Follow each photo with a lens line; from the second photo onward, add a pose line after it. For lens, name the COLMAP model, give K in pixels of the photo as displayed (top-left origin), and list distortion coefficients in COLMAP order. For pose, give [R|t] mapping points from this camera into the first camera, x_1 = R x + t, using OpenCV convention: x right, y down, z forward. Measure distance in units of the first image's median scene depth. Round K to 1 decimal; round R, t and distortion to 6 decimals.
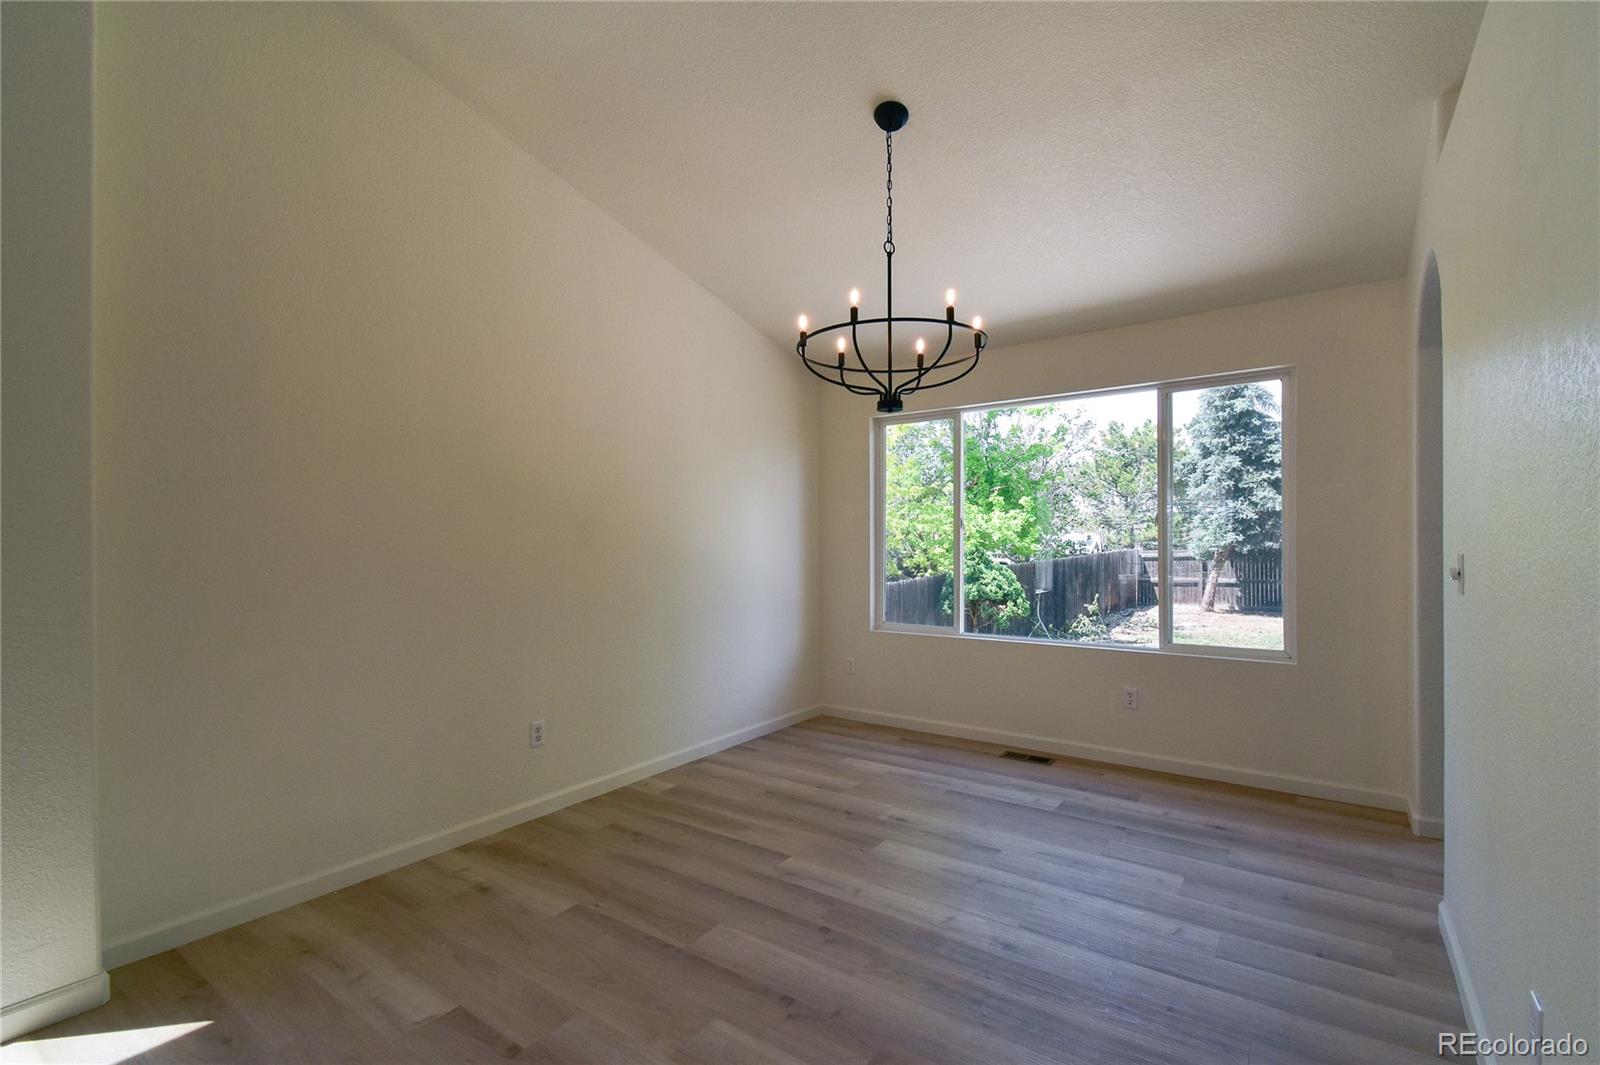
lens RADIAL K [[716.1, 0, 806.6], [0, 716.1, 540.2], [0, 0, 1]] dist [0.023569, -0.000022]
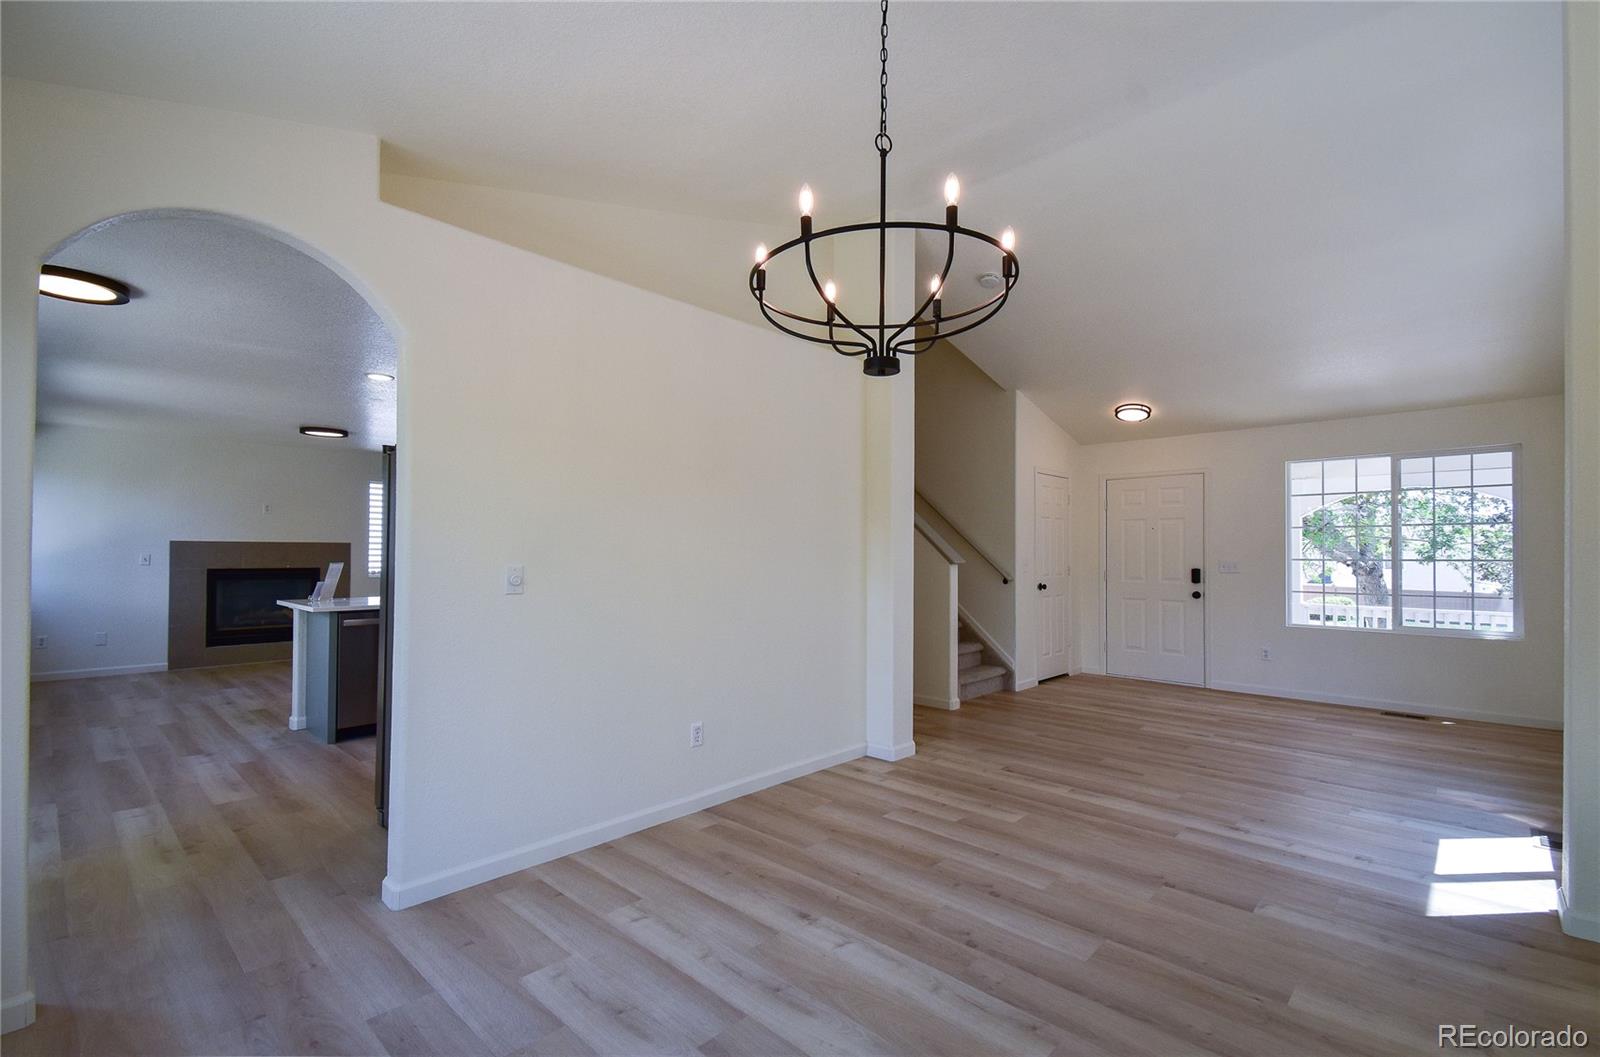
lens RADIAL K [[703.9, 0, 815.1], [0, 703.9, 538.4], [0, 0, 1]] dist [0.034718, -0.017781]
pose [[-0.990754, 0.006878, 0.135496, 0.055755], [0.002790, 0.999536, -0.030335, 0.002211], [-0.135642, -0.029676, -0.990313, 1.096369]]
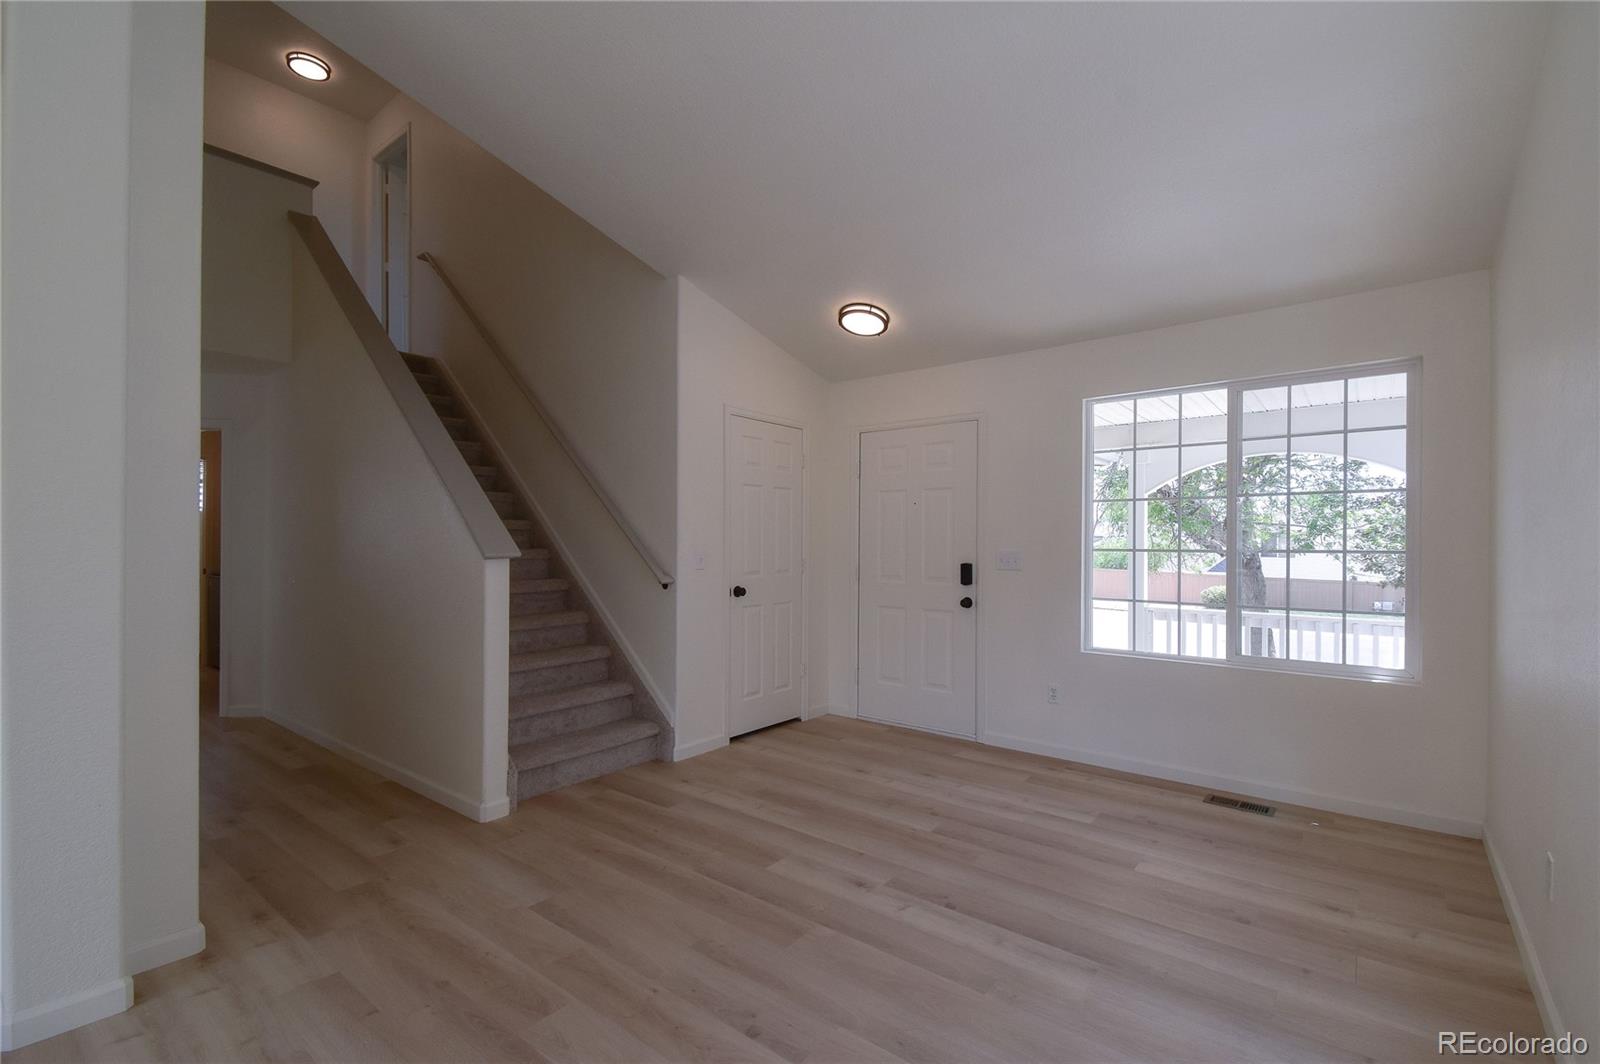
lens RADIAL K [[703.9, 0, 815.1], [0, 703.9, 541.9], [0, 0, 1]] dist [0.034718, -0.017781]
pose [[-0.998996, 0.002764, 0.044722, -0.399121], [0.002568, 0.999987, -0.004427, -0.004130], [-0.044733, -0.004308, -0.998990, 0.463604]]
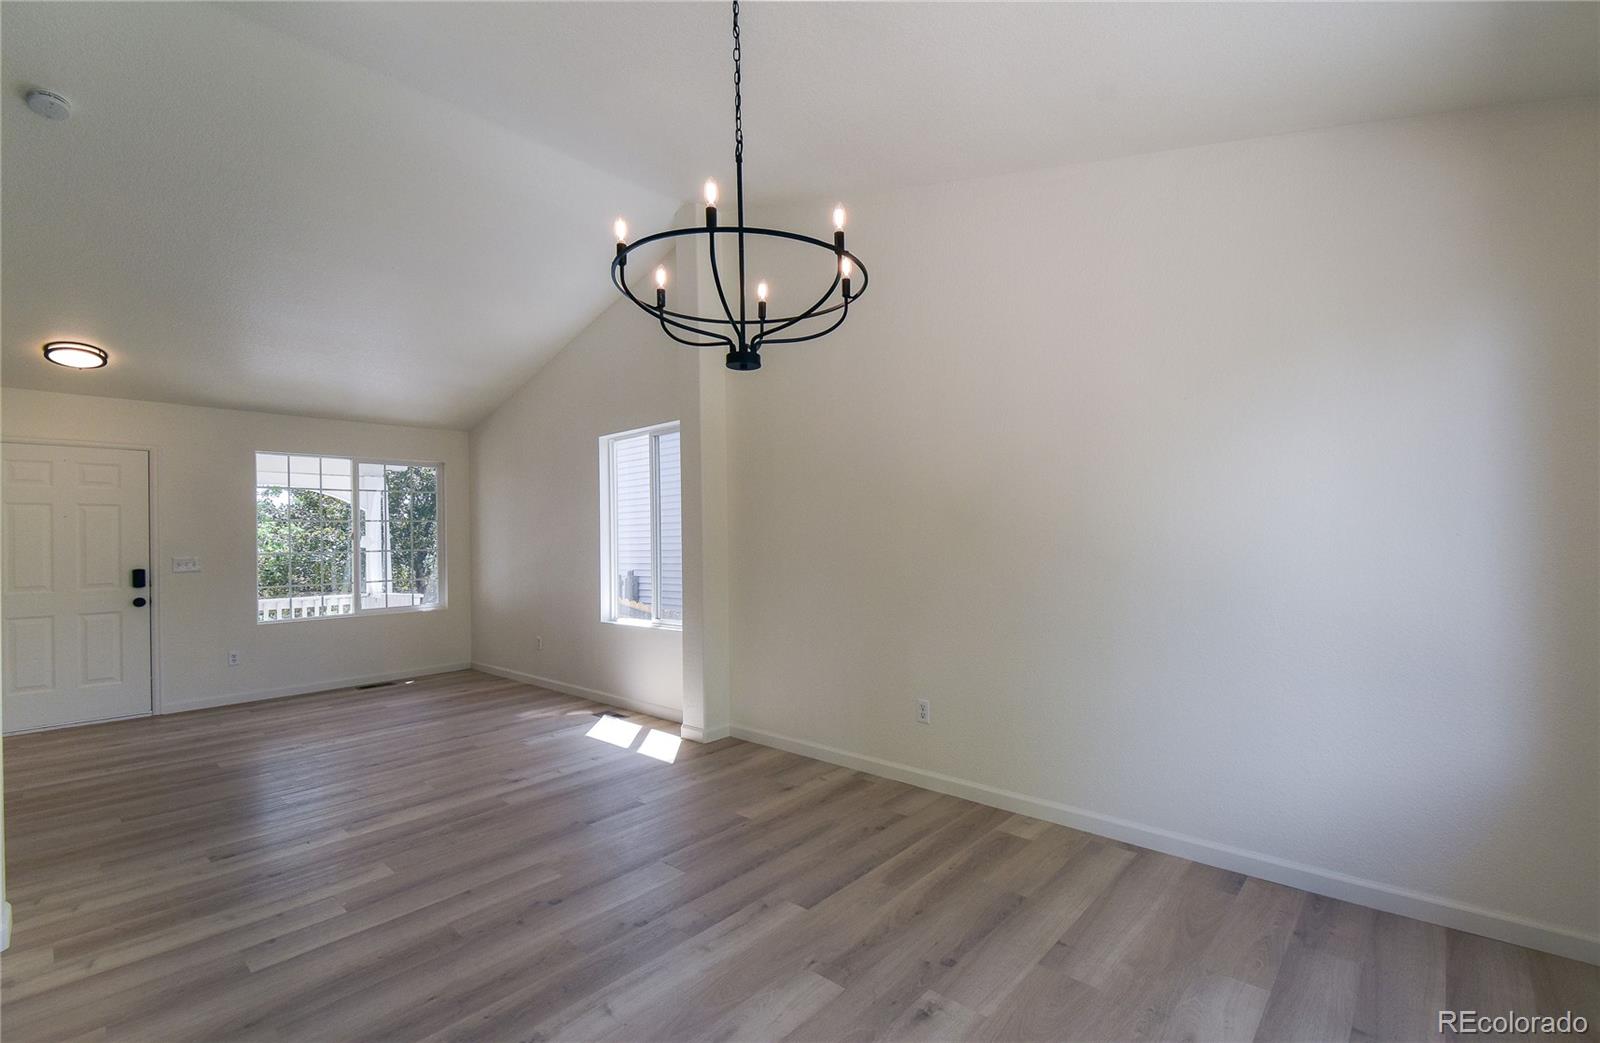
lens RADIAL K [[689.7, 0, 812.5], [0, 689.7, 533.3], [0, 0, 1]] dist [0.044595, -0.019968]
pose [[-0.123077, 0.000945, -0.992397, 0.530470], [0.028540, 0.999589, -0.002587, -0.002526], [0.991987, -0.028641, -0.123054, 0.745754]]
